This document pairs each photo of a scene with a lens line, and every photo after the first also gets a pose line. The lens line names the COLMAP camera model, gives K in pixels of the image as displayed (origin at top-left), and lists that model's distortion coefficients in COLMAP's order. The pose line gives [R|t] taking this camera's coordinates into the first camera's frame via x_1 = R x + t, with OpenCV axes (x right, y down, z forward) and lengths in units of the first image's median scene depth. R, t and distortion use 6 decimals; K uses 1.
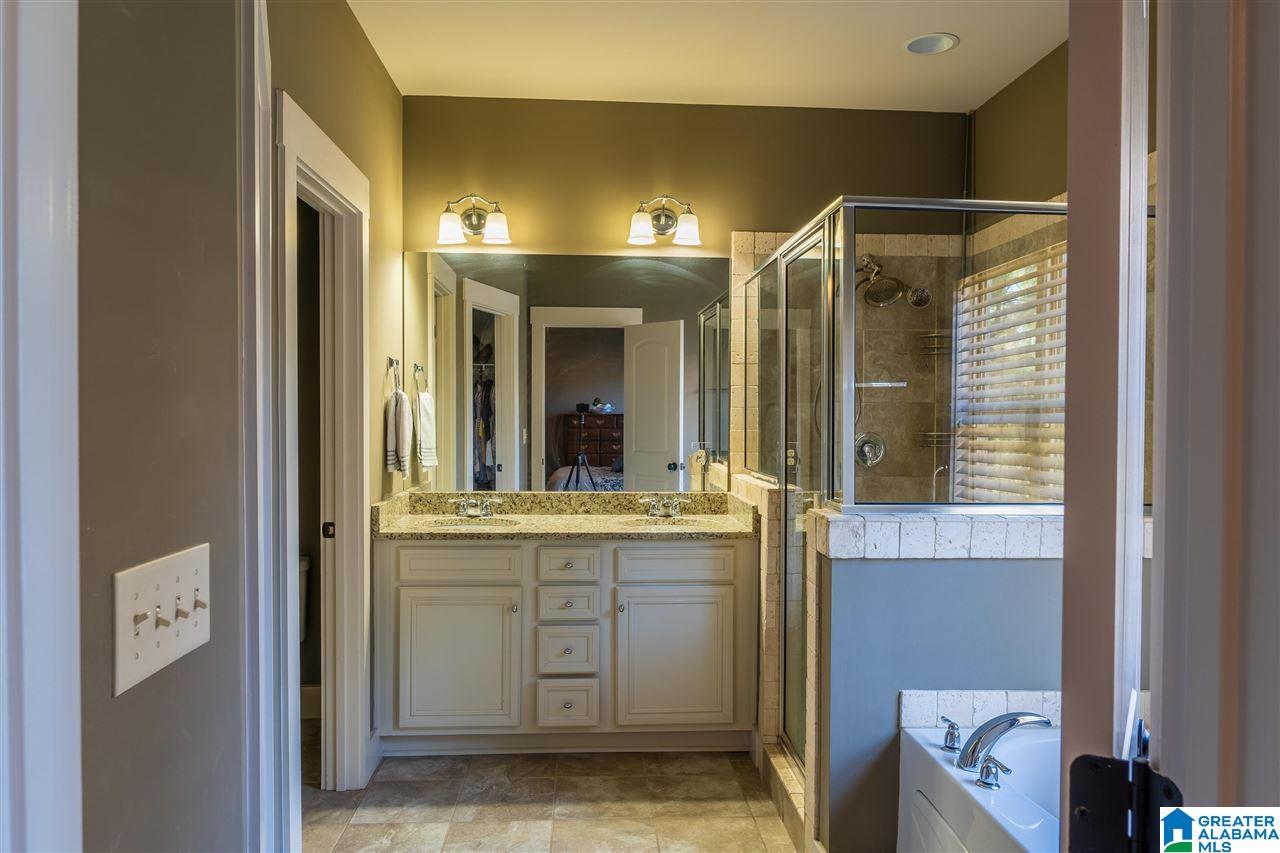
lens RADIAL K [[878.6, 0, 637.1], [0, 878.6, 423.6], [0, 0, 1]] dist [-0.001567, -0.002883]
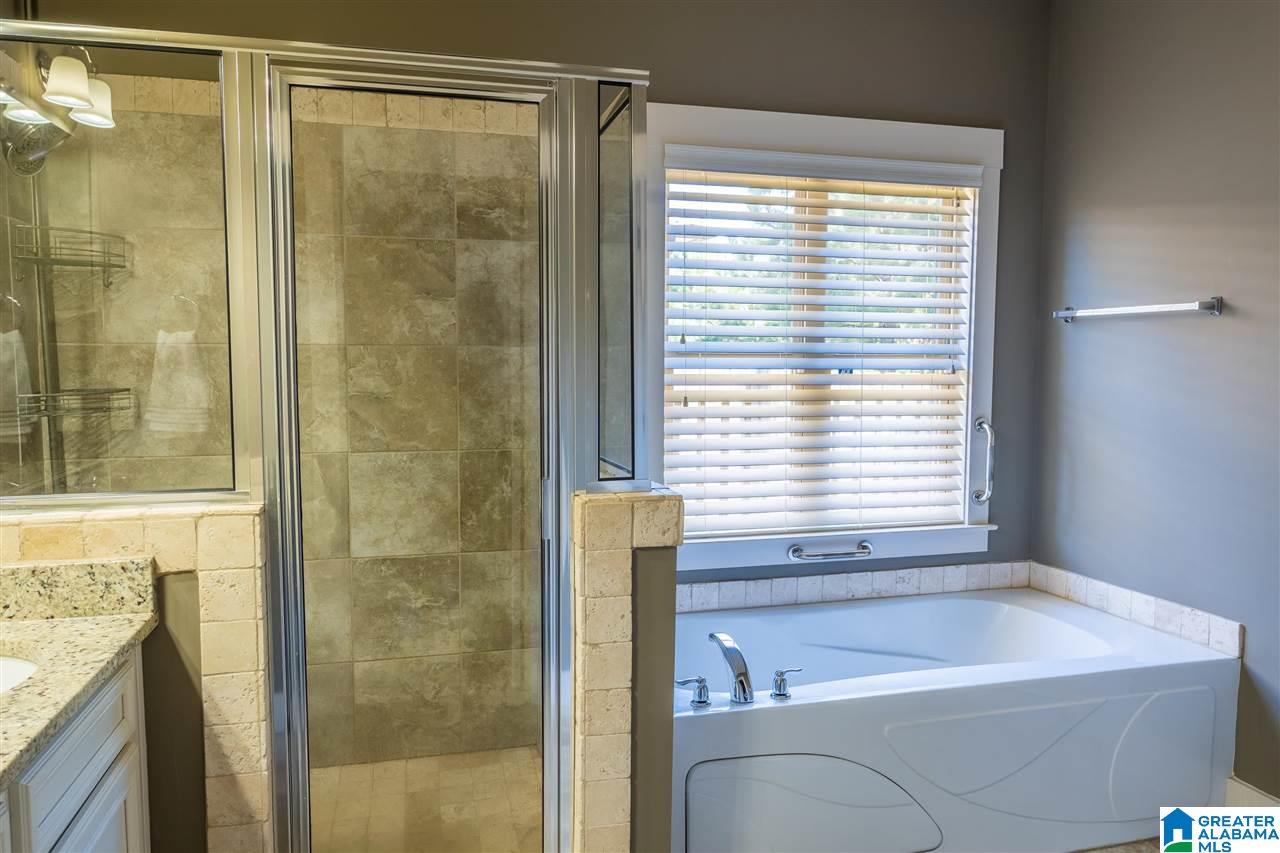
lens RADIAL K [[878.6, 0, 637.1], [0, 878.6, 423.6], [0, 0, 1]] dist [-0.001567, -0.002883]
pose [[-0.187667, -0.079741, 0.978990, -0.360158], [0.012712, 0.996419, 0.083597, -0.015071], [-0.982150, 0.028134, -0.185982, 0.797466]]
